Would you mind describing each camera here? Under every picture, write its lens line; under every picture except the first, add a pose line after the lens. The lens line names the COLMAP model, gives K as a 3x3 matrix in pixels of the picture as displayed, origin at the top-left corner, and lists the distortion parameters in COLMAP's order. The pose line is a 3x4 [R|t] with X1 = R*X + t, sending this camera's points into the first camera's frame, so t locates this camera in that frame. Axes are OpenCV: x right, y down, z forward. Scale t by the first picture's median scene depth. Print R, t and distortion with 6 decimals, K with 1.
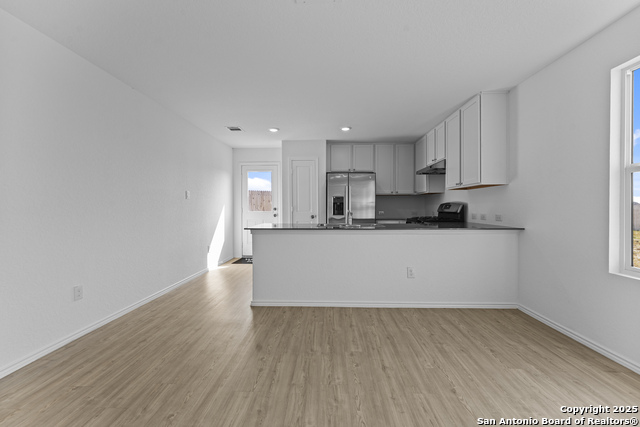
lens RADIAL K [[266.8, 0, 313.4], [0, 266.8, 214.4], [0, 0, 1]] dist [-0.001881, -0.000204]
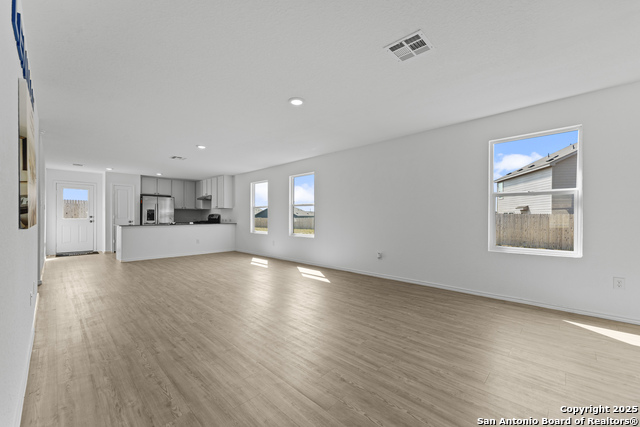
lens RADIAL K [[266.8, 0, 331.2], [0, 266.8, 214.6], [0, 0, 1]] dist [-0.001881, -0.000204]
pose [[0.638532, 0.009330, 0.769538, -0.515273], [0.014141, 0.999615, -0.023853, 0.024312], [-0.769465, 0.026113, 0.638155, -1.058328]]
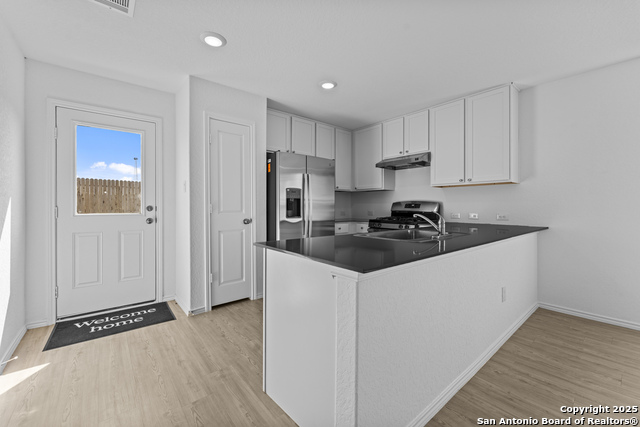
lens RADIAL K [[266.8, 0, 317.1], [0, 266.8, 208.4], [0, 0, 1]] dist [-0.001881, -0.000204]
pose [[0.726049, -0.002570, 0.687638, -0.326749], [0.014264, 0.999834, -0.011324, -0.012035], [-0.687495, 0.018030, 0.725965, 0.513940]]
